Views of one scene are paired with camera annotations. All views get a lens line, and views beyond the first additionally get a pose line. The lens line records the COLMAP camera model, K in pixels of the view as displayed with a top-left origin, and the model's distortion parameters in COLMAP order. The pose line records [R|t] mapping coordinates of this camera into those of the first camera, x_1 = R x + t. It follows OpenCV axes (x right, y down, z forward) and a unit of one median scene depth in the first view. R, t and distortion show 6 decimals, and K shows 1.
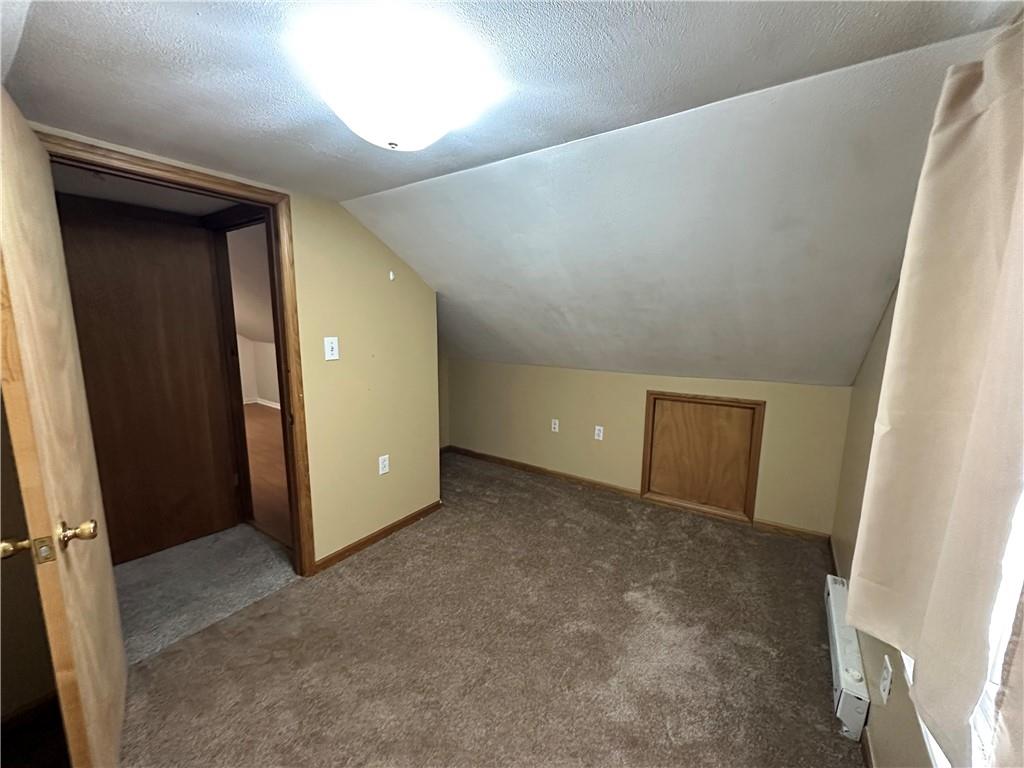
lens RADIAL K [[401.5, 0, 512.0], [0, 401.5, 384.0], [0, 0, 1]] dist [-0.000688, -0.000036]
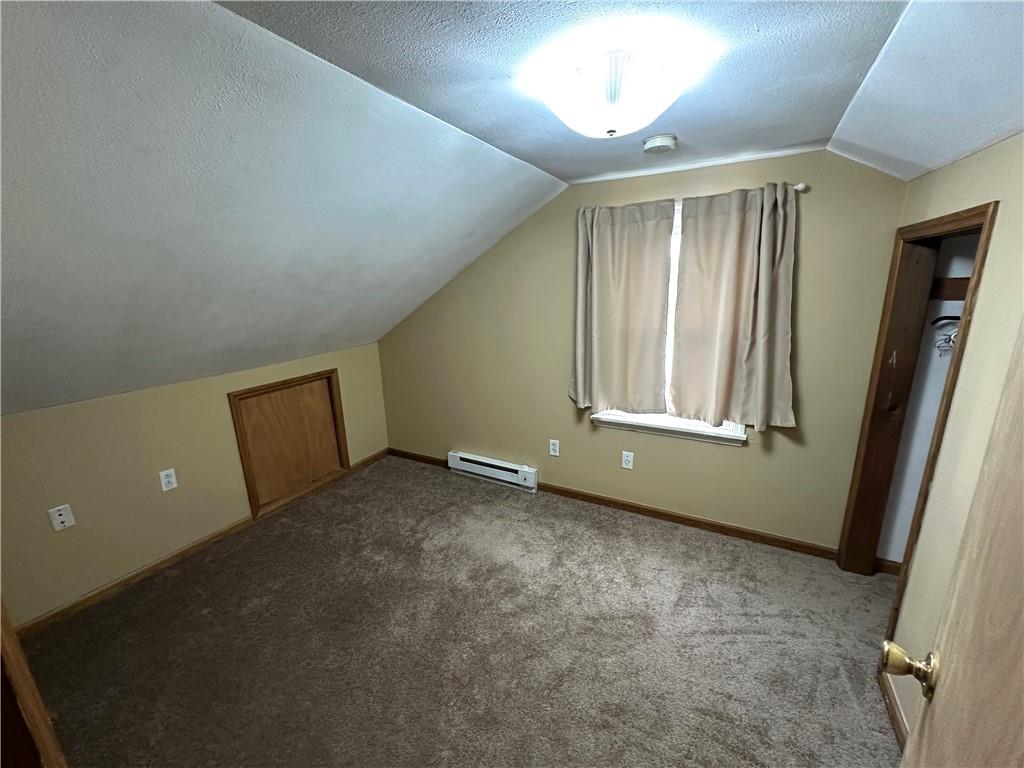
lens RADIAL K [[401.5, 0, 512.0], [0, 401.5, 384.0], [0, 0, 1]] dist [-0.000688, -0.000036]
pose [[-0.097876, -0.243353, 0.964987, -0.497704], [0.174306, 0.950462, 0.257369, -0.111889], [-0.979815, 0.193393, -0.050610, 0.518531]]
